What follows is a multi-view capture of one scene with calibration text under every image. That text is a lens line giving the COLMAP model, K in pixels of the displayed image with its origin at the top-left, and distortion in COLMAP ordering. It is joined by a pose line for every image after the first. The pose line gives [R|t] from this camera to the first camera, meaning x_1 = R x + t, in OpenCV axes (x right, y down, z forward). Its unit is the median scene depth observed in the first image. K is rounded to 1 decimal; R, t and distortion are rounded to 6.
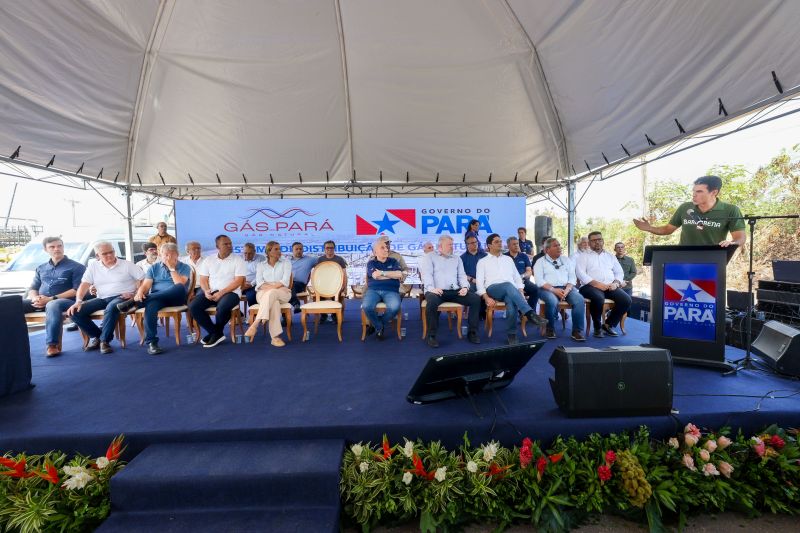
lens RADIAL K [[361.7, 0, 402.2], [0, 361.7, 264.7], [0, 0, 1]] dist [0.004085, 0.001465]
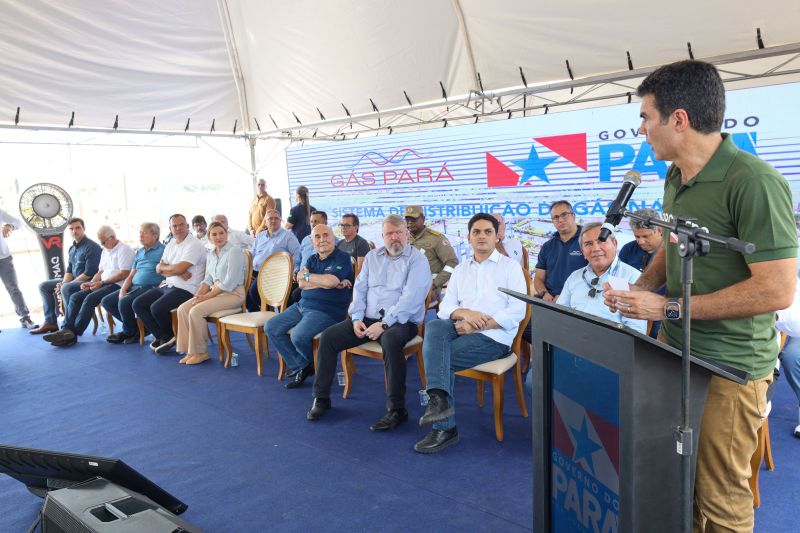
lens RADIAL K [[601.0, 0, 401.2], [0, 601.0, 263.5], [0, 0, 1]] dist [-0.011693, 0.014295]
pose [[0.736461, 0.061496, -0.673679, 0.477833], [0.004918, 0.995346, 0.096236, -0.062643], [0.676462, -0.074188, 0.732731, 0.238901]]
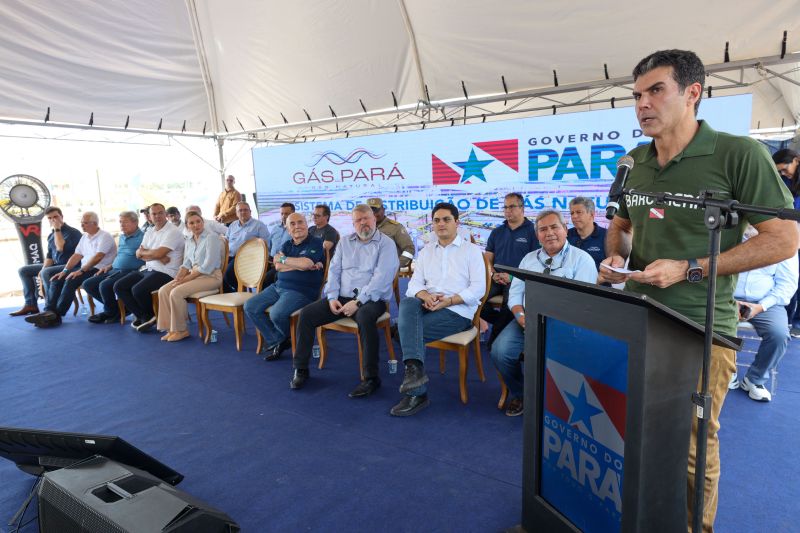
lens RADIAL K [[502.7, 0, 402.1], [0, 502.7, 267.0], [0, 0, 1]] dist [-0.004759, 0.004883]
pose [[0.808669, 0.078465, -0.583007, 0.431444], [-0.006864, 0.992256, 0.124024, -0.053617], [0.588224, -0.096293, 0.802945, 0.245622]]
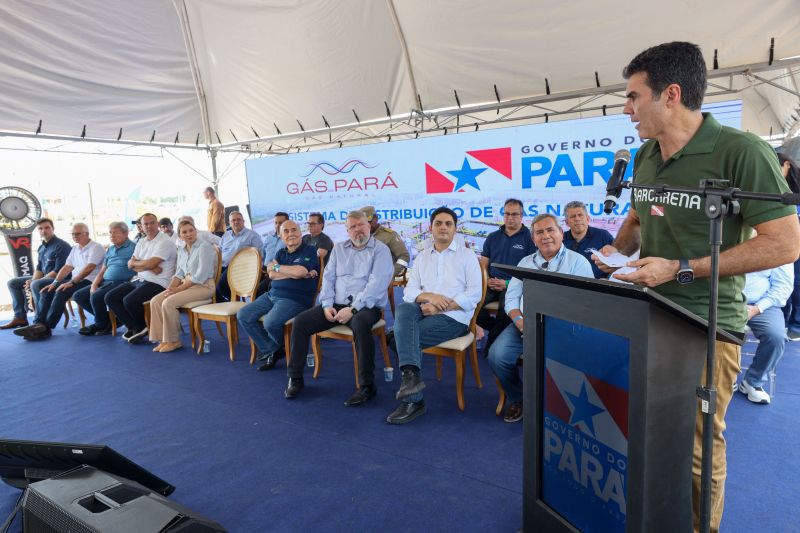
lens RADIAL K [[502.7, 0, 402.1], [0, 502.7, 266.6], [0, 0, 1]] dist [-0.004759, 0.004883]
pose [[0.815964, 0.056067, -0.575377, 0.428815], [0.001781, 0.995037, 0.099487, -0.047208], [0.578100, -0.082203, 0.811815, 0.248024]]
